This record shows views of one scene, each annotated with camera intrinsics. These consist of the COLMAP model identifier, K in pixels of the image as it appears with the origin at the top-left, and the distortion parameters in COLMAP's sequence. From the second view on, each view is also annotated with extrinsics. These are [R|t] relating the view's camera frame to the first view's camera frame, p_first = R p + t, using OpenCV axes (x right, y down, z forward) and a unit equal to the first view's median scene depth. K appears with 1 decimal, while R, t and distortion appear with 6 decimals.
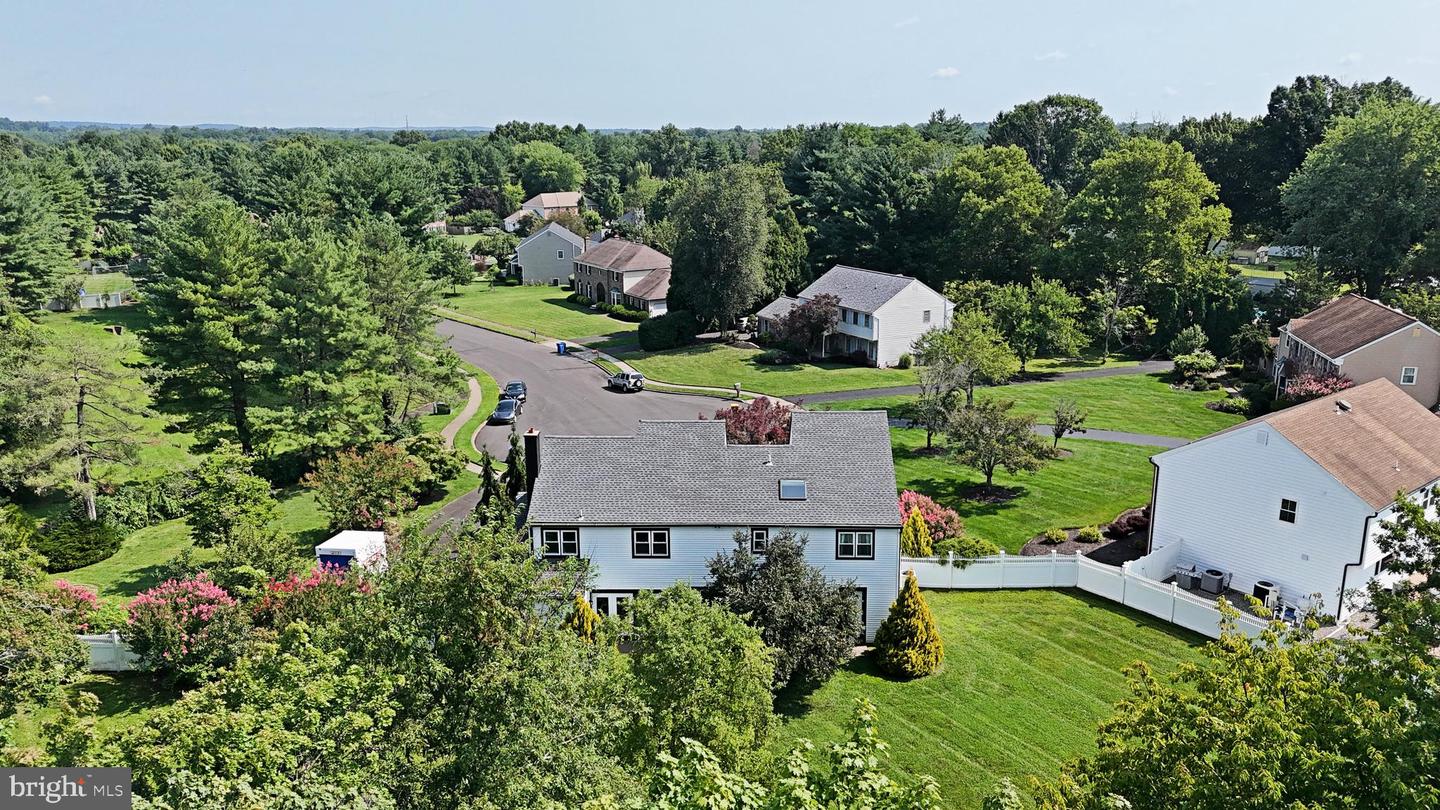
lens RADIAL K [[1062.4, 0, 716.9], [0, 1062.4, 401.2], [0, 0, 1]] dist [0.079314, -0.084526]
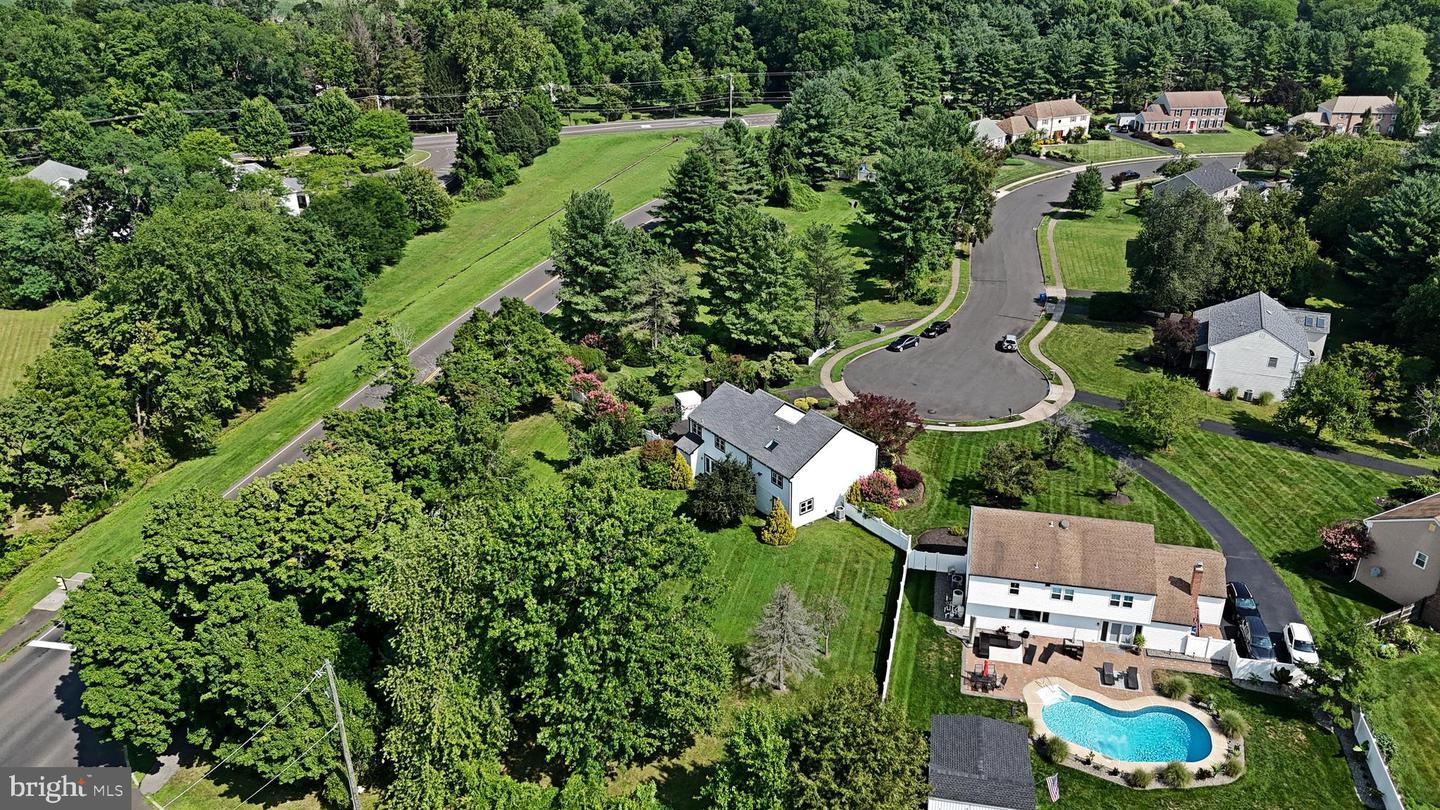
lens RADIAL K [[1062.4, 0, 716.9], [0, 1062.4, 401.2], [0, 0, 1]] dist [0.079314, -0.084526]
pose [[0.612839, 0.337637, -0.714443, 1.017195], [-0.180436, 0.940027, 0.289470, -0.405701], [0.769332, -0.048488, 0.637007, -0.302150]]
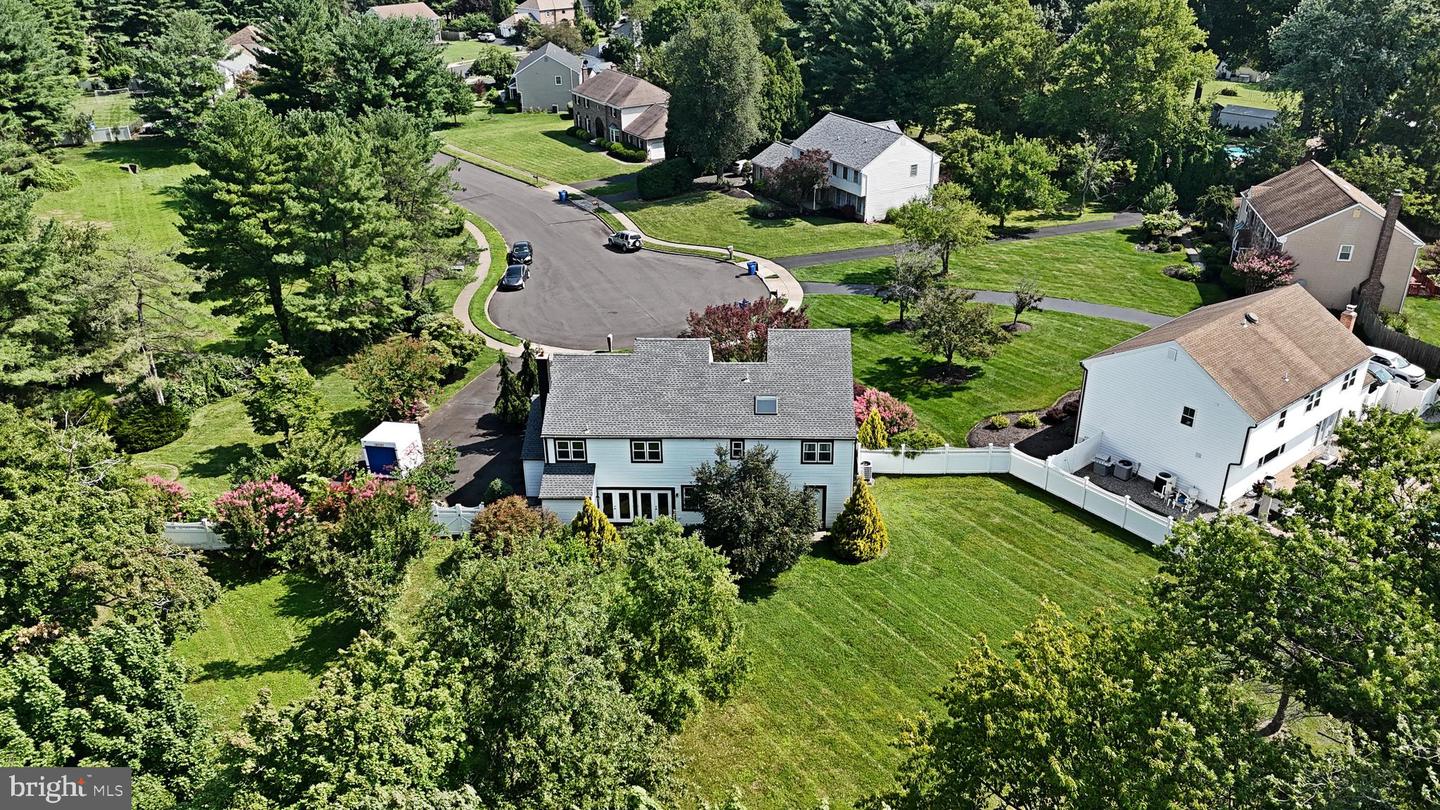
lens RADIAL K [[1062.4, 0, 716.9], [0, 1062.4, 401.2], [0, 0, 1]] dist [0.079314, -0.084526]
pose [[0.999982, -0.002296, -0.005600, 0.015702], [0.003381, 0.979317, 0.202302, -0.106817], [0.005020, -0.202318, 0.979307, -0.102030]]
